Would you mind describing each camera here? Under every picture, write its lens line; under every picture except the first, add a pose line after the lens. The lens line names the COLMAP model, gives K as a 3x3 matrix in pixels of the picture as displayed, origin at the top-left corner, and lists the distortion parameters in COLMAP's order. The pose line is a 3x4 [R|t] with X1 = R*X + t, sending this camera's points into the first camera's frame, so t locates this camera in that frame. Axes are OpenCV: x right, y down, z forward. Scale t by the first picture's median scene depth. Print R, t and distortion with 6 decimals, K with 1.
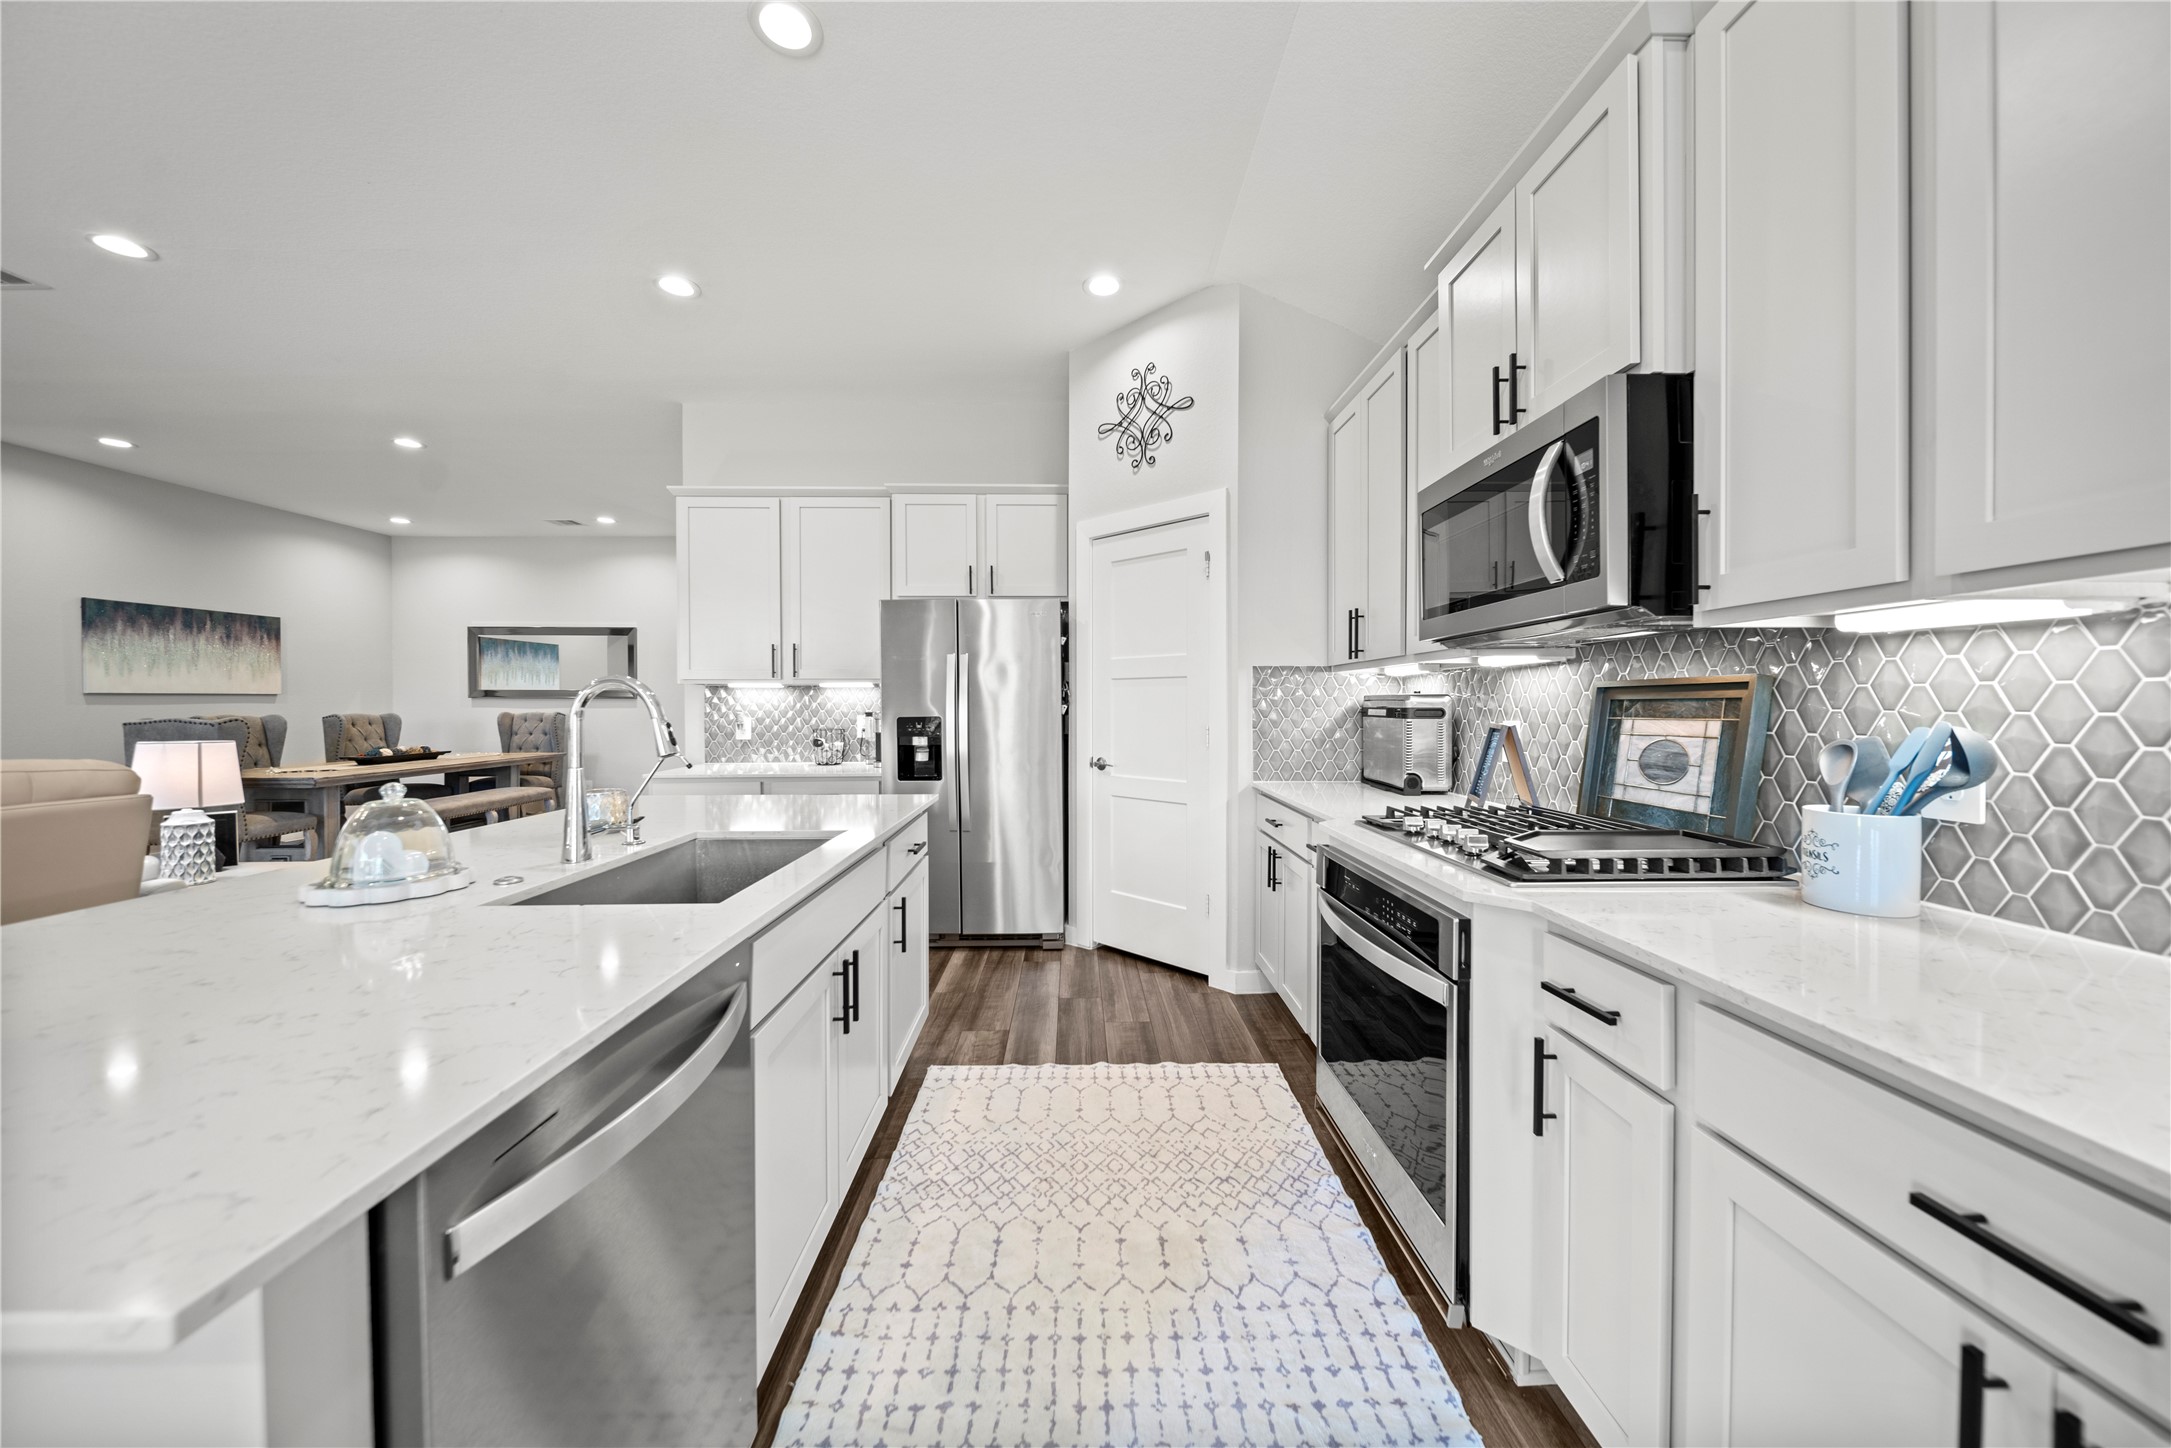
lens RADIAL K [[771.8, 0, 1082.8], [0, 771.8, 708.5], [0, 0, 1]] dist [-0.002589, -0.000399]
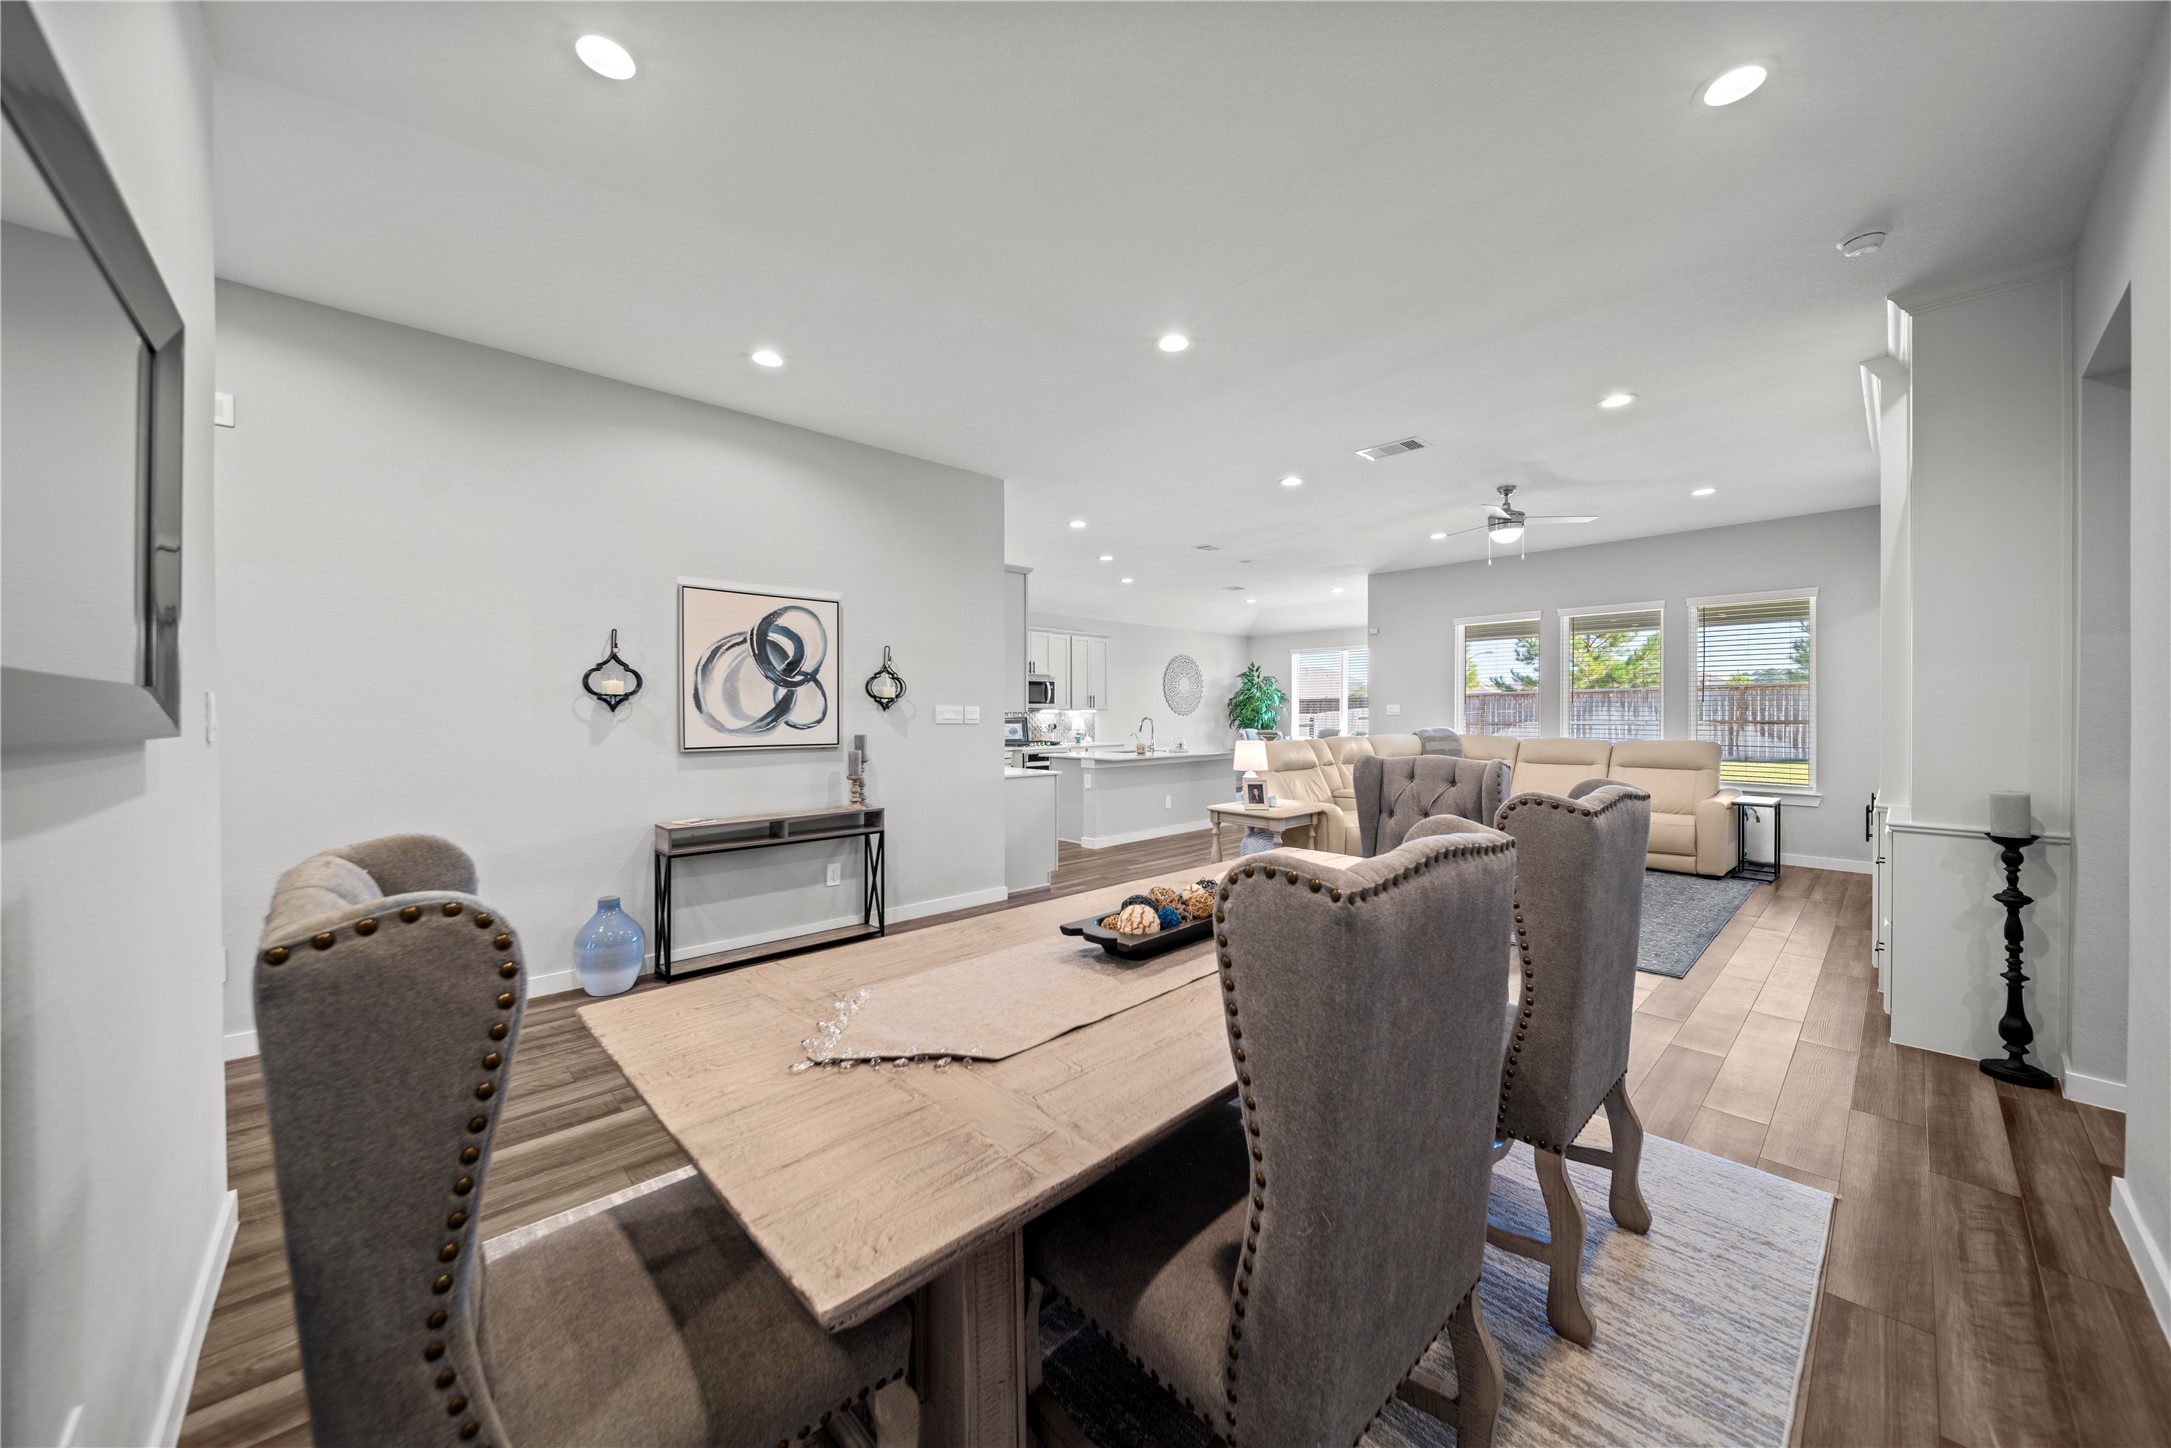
lens RADIAL K [[763.3, 0, 1088.1], [0, 763.3, 718.5], [0, 0, 1]] dist [-0.013703, -0.000053]
pose [[-0.675175, -0.001981, 0.737655, -2.367942], [0.007428, 0.999927, 0.009484, -0.047661], [-0.737620, 0.011883, -0.675111, 2.732830]]
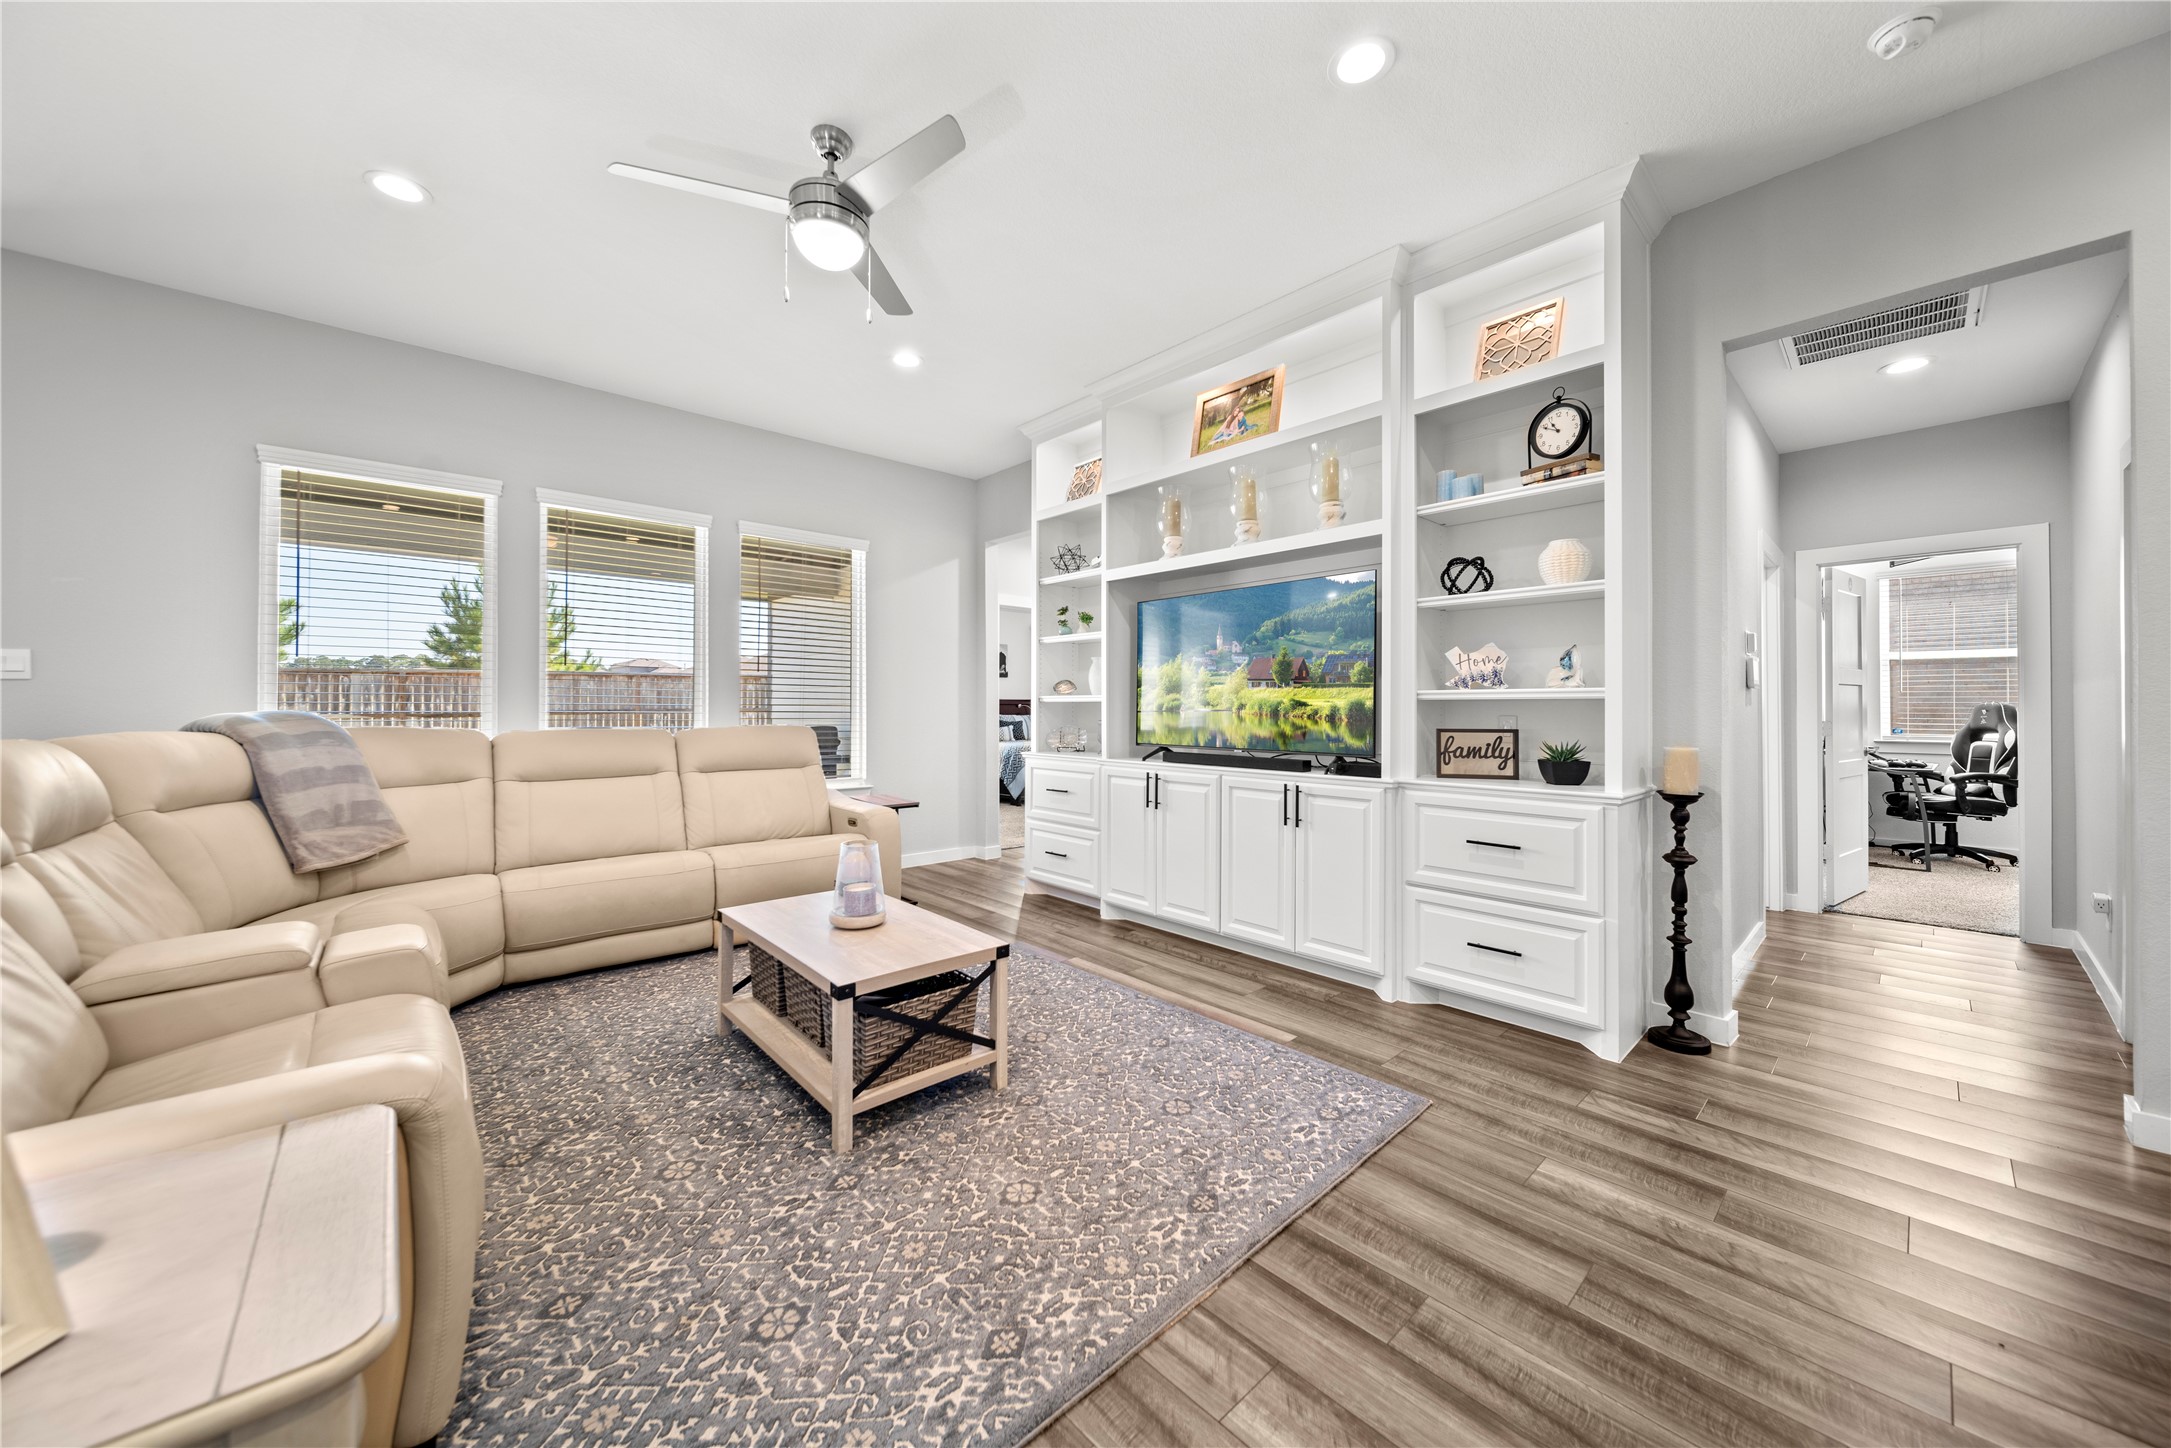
lens RADIAL K [[771.8, 0, 1082.8], [0, 771.8, 708.5], [0, 0, 1]] dist [-0.002589, -0.000399]
pose [[-0.743493, 0.002517, -0.668739, -1.289026], [-0.000862, 0.999988, 0.004721, 0.011077], [0.668743, 0.004086, -0.743482, 1.430840]]
